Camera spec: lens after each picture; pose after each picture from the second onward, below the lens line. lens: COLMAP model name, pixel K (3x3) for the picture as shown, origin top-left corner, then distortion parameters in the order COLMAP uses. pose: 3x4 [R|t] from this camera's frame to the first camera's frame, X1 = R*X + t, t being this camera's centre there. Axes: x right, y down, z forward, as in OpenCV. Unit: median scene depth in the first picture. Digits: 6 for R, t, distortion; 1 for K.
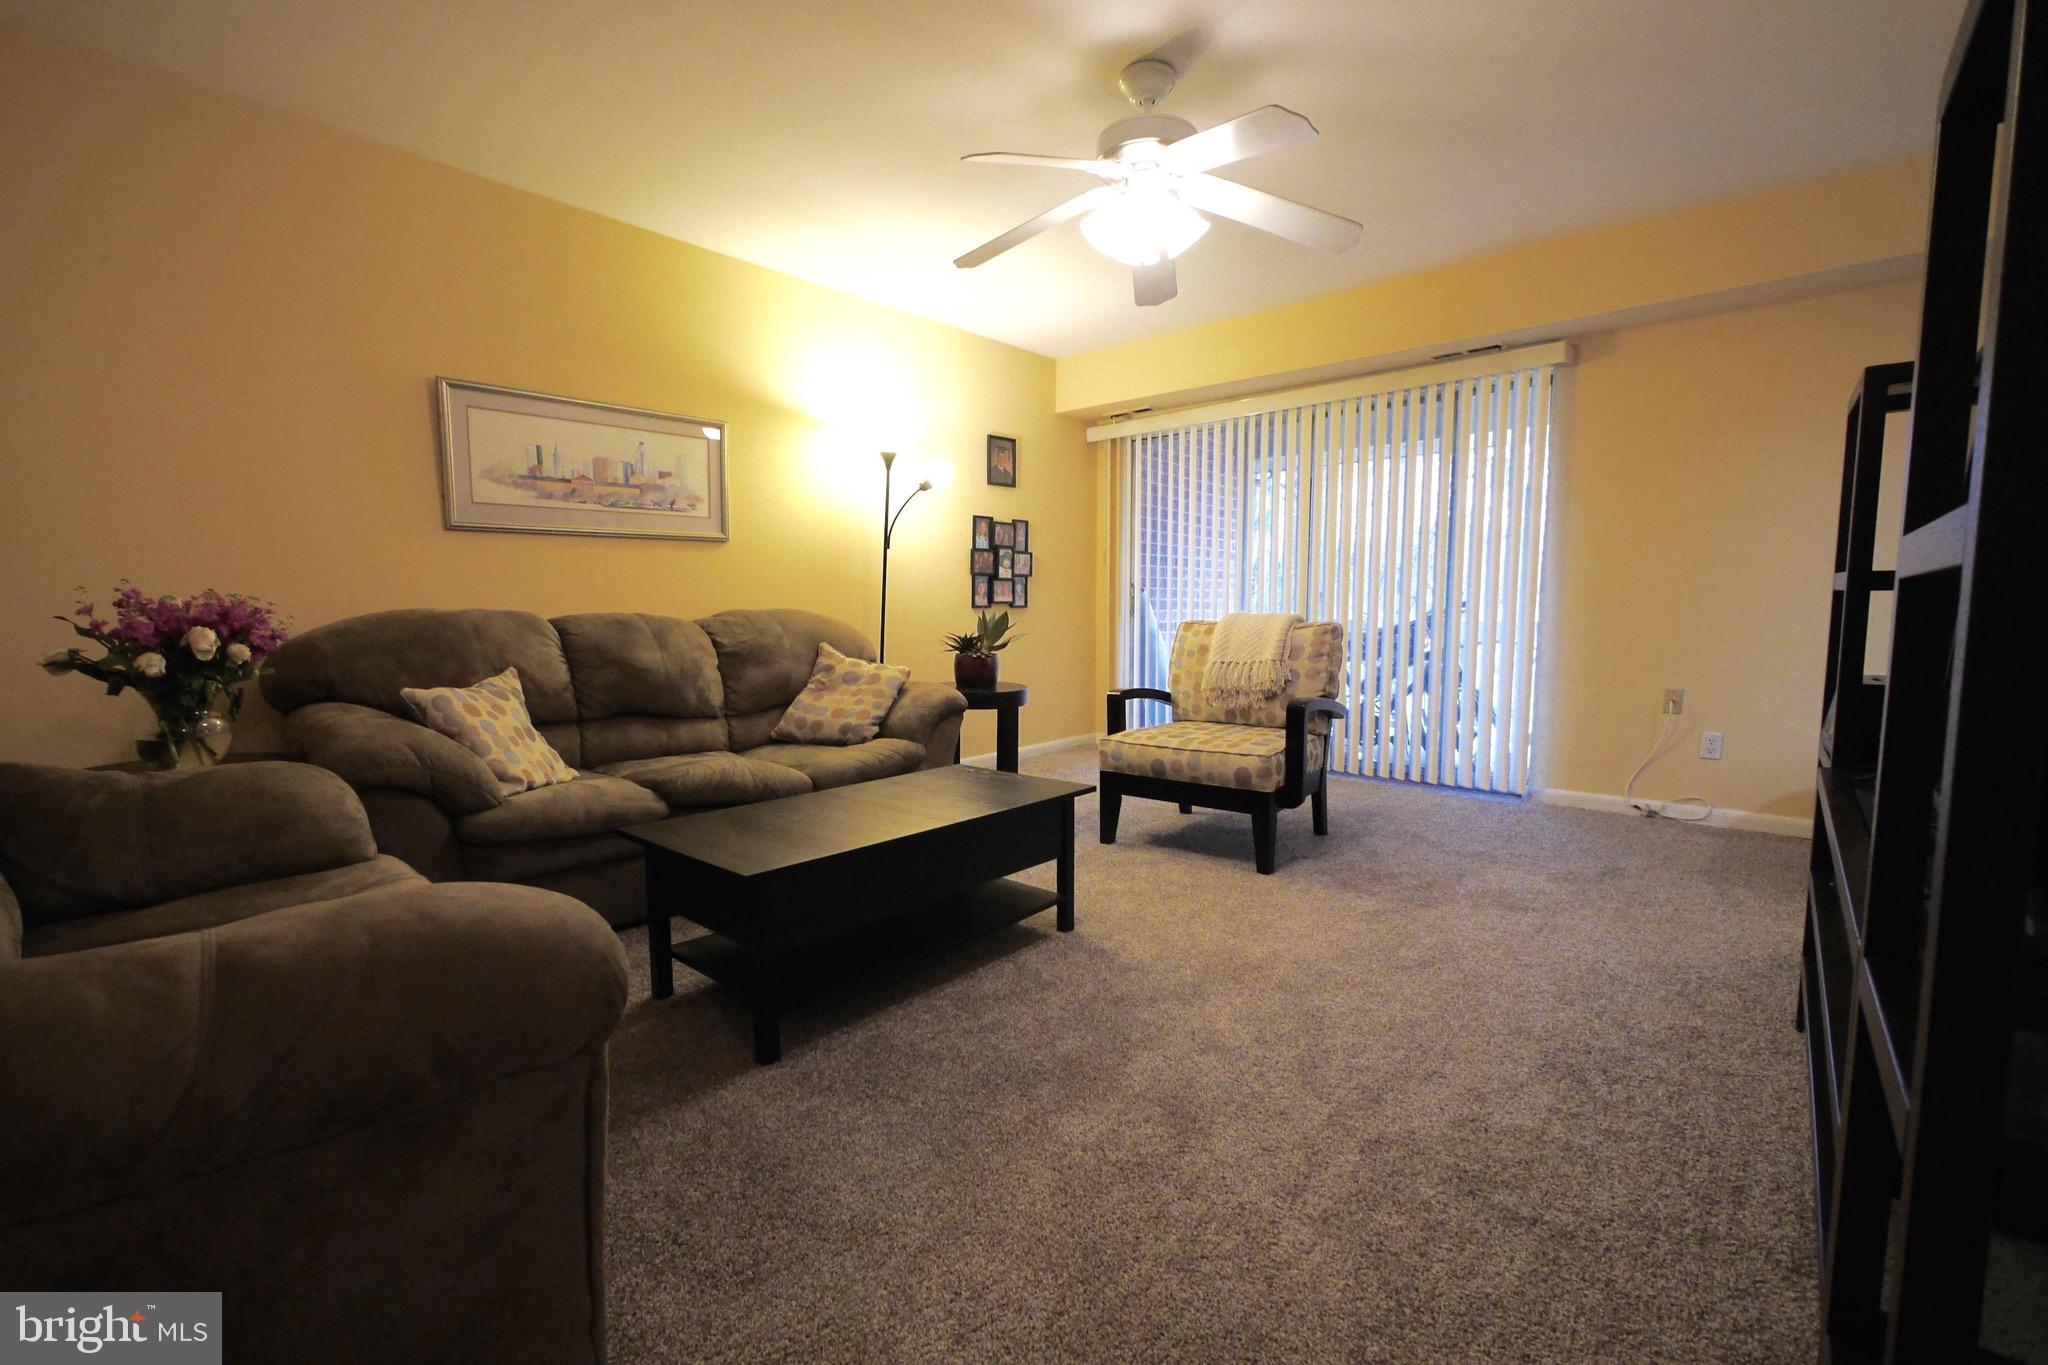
lens RADIAL K [[864.8, 0, 1021.9], [0, 864.8, 687.5], [0, 0, 1]] dist [-0.003709, 0.000211]
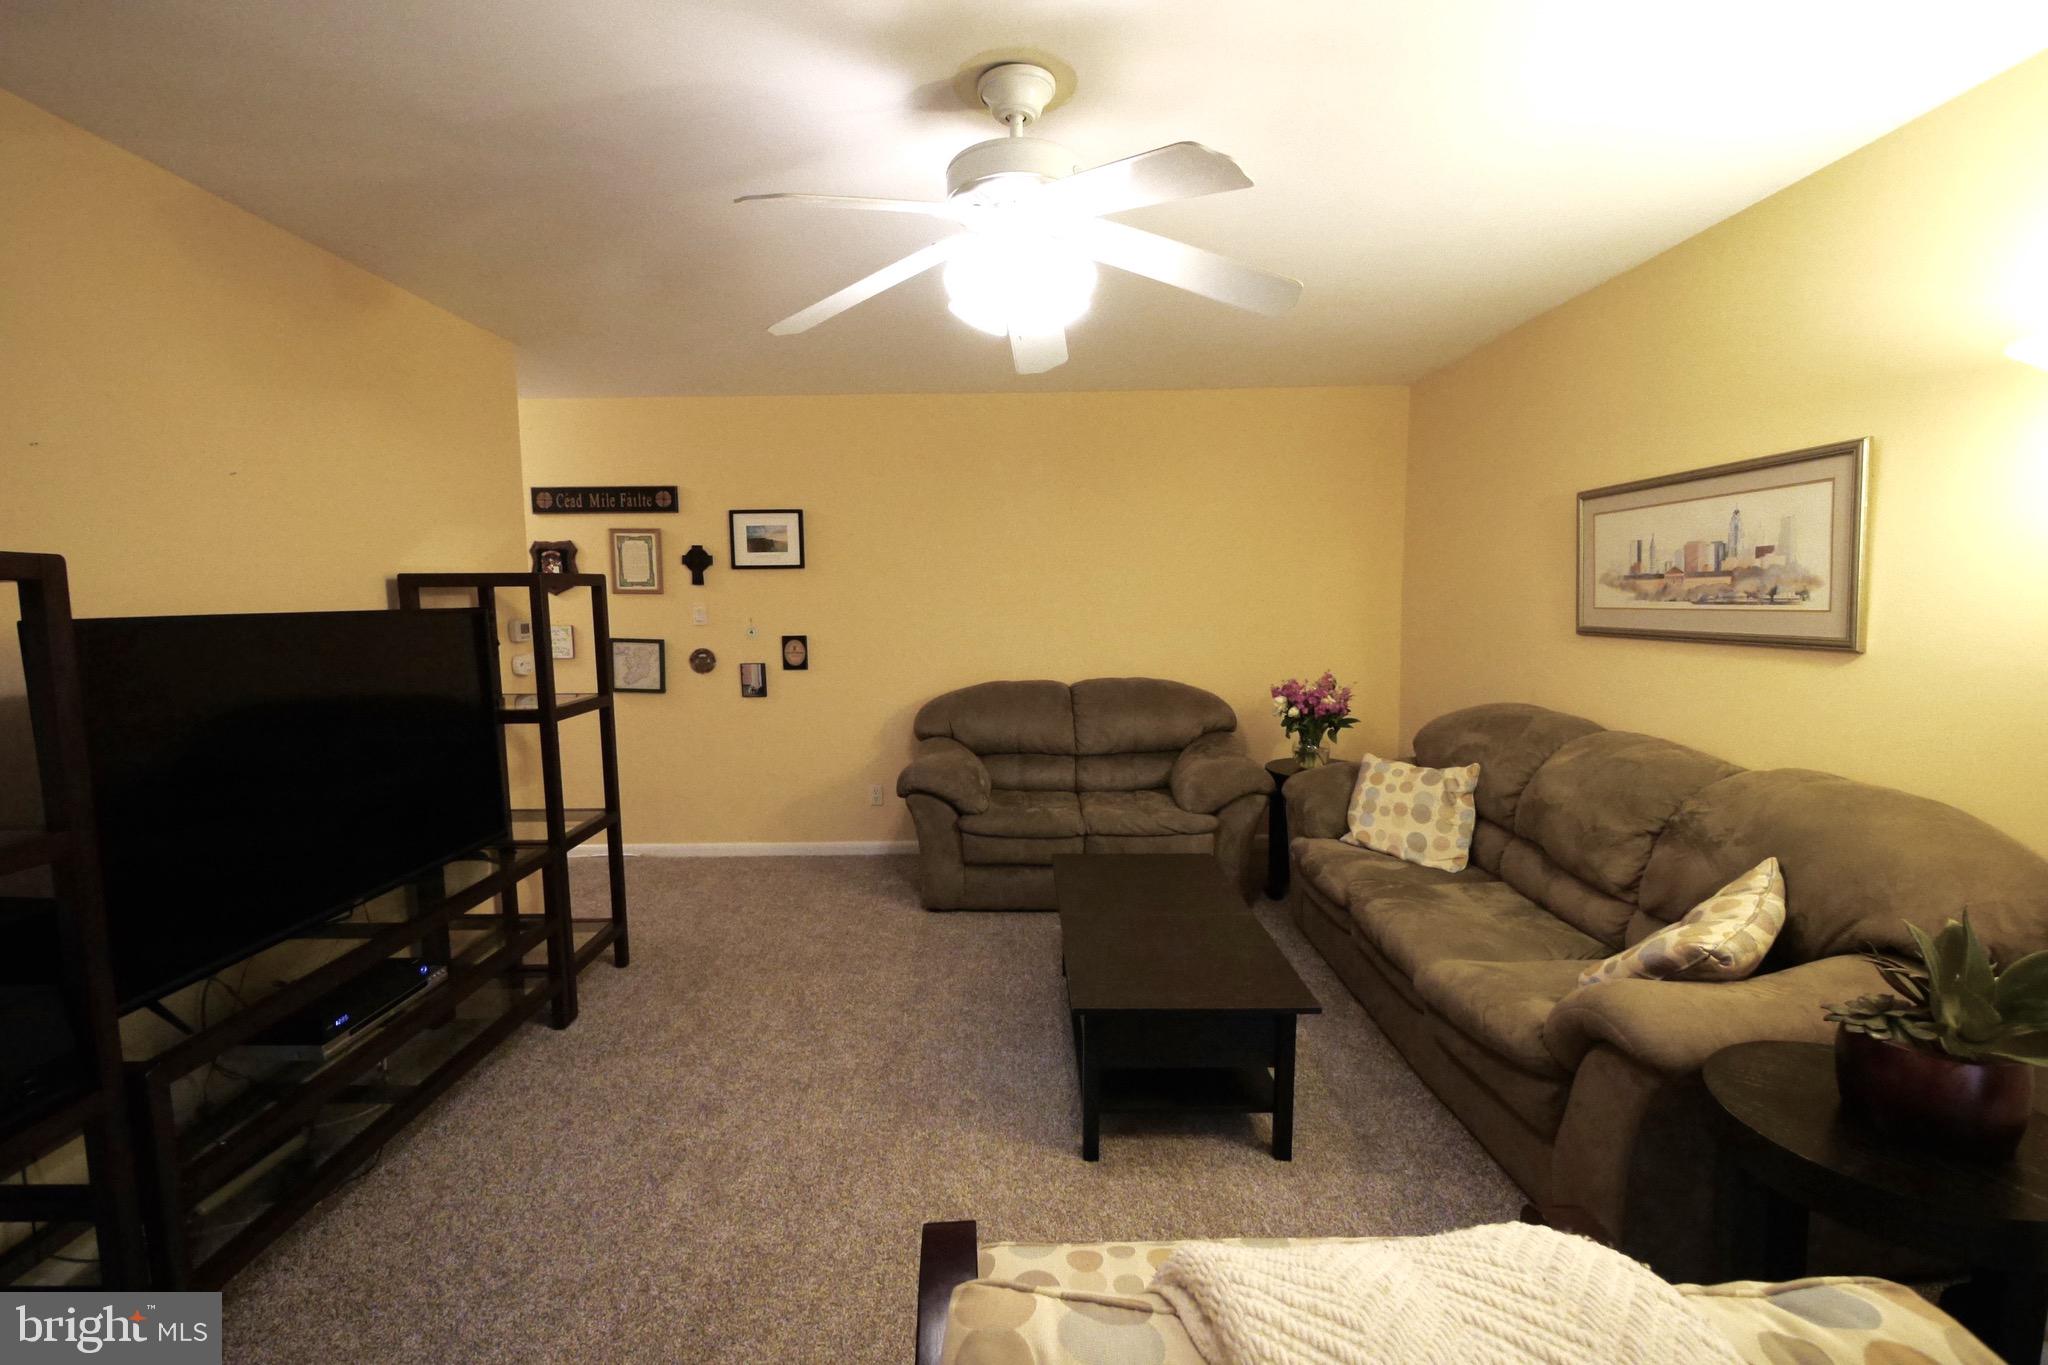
lens RADIAL K [[864.8, 0, 1021.9], [0, 864.8, 687.5], [0, 0, 1]] dist [-0.003709, 0.000211]
pose [[-0.747768, 0.082719, -0.658787, 0.461016], [-0.055489, 0.980952, 0.186155, -0.235542], [0.661637, 0.175757, -0.728935, 1.126964]]
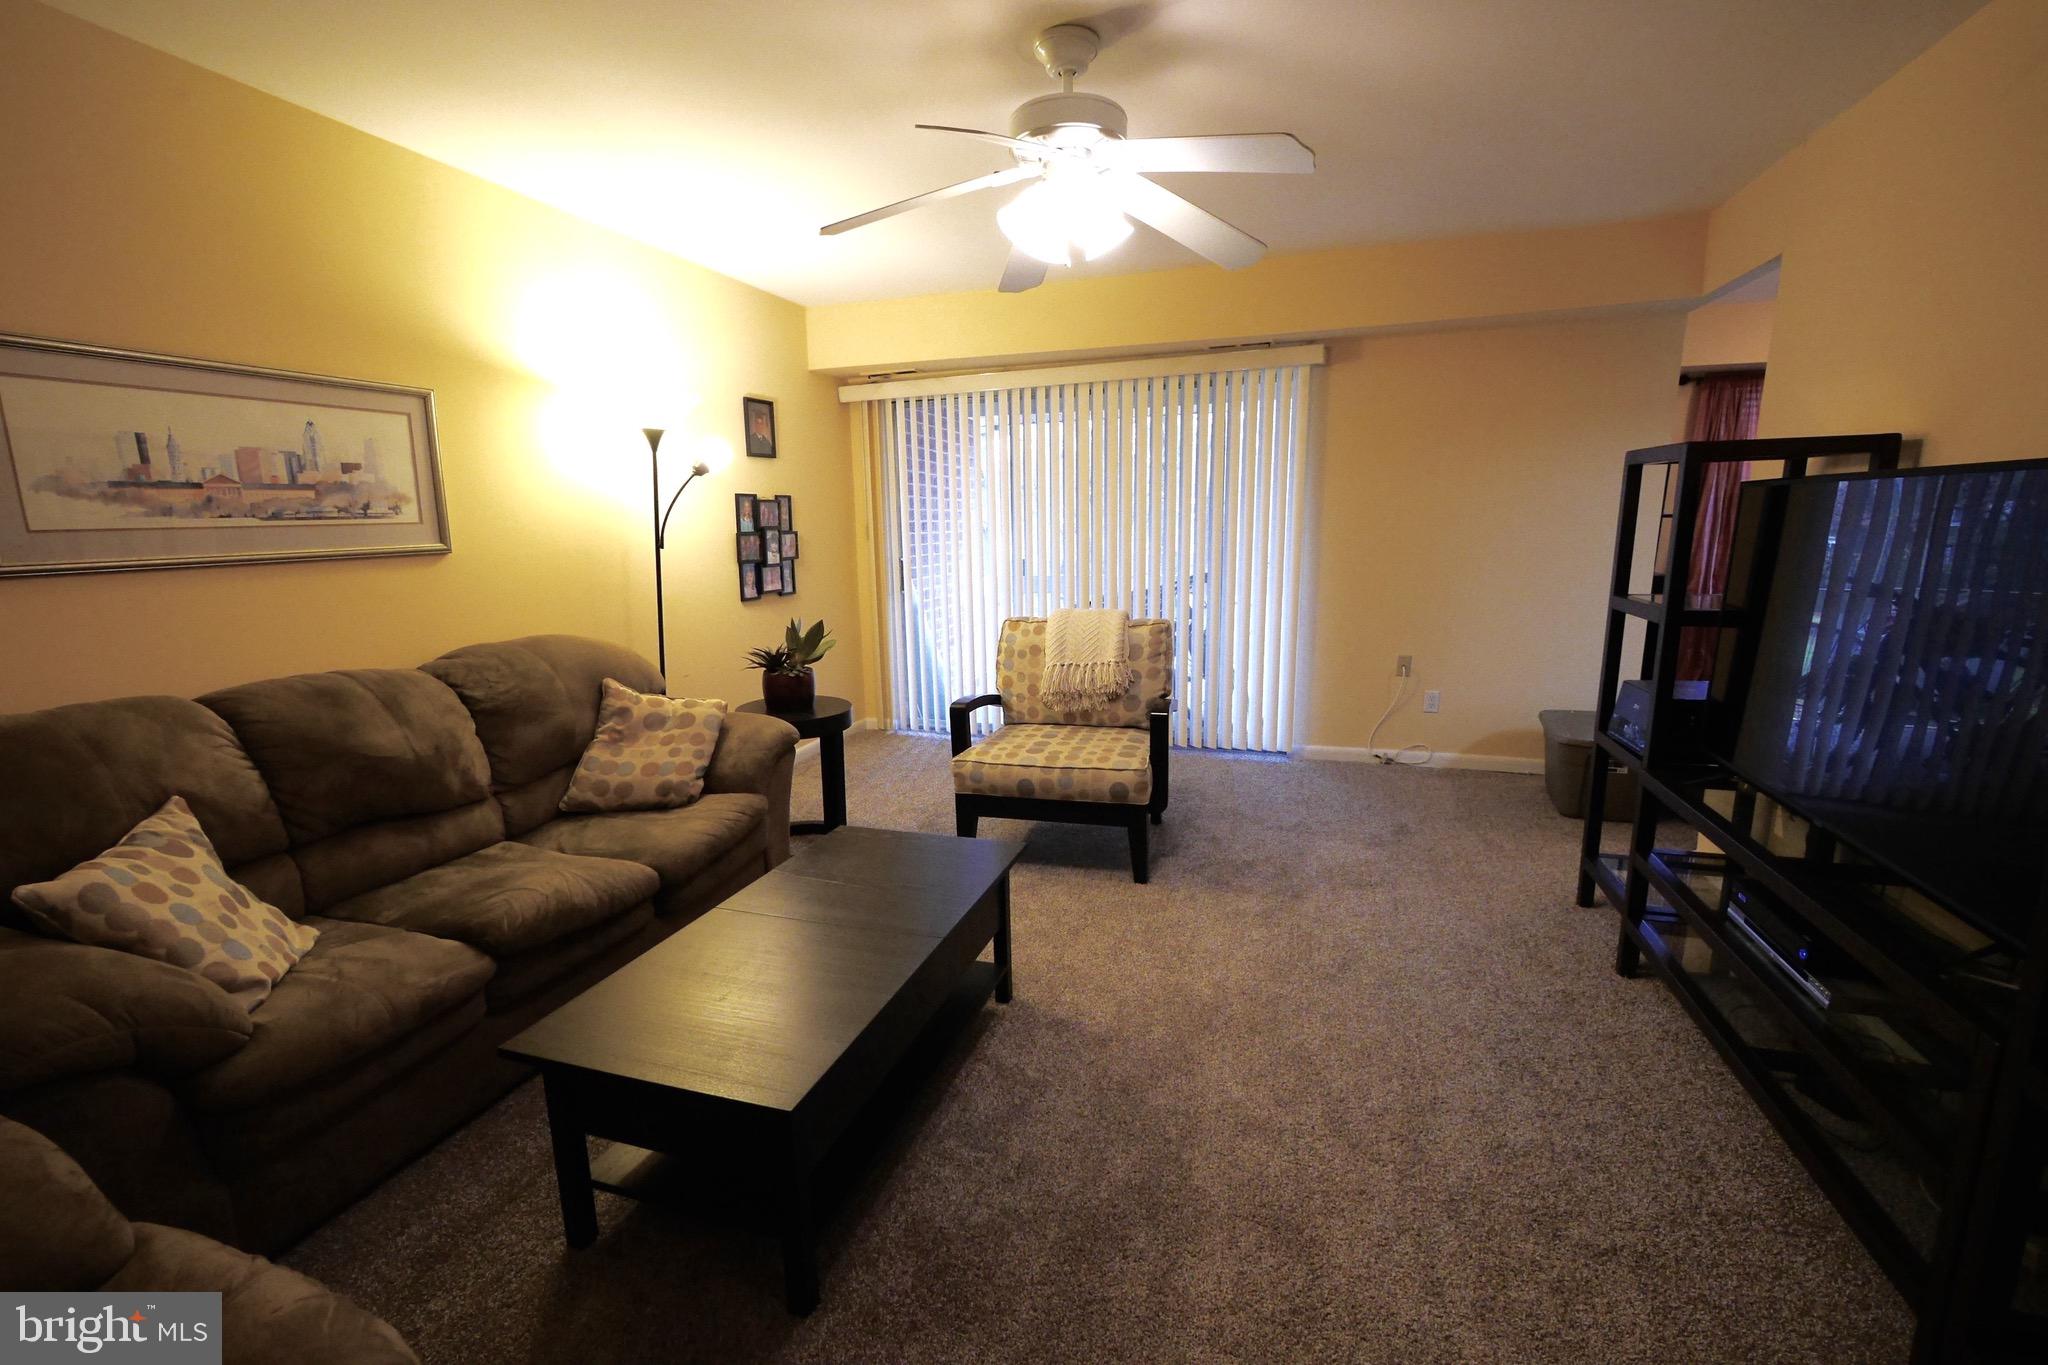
lens RADIAL K [[864.8, 0, 1021.9], [0, 864.8, 687.5], [0, 0, 1]] dist [-0.003709, 0.000211]
pose [[0.919371, -0.088293, 0.383355, -0.195119], [0.054397, 0.993659, 0.098402, -0.107269], [-0.389612, -0.069614, 0.918344, 0.125463]]
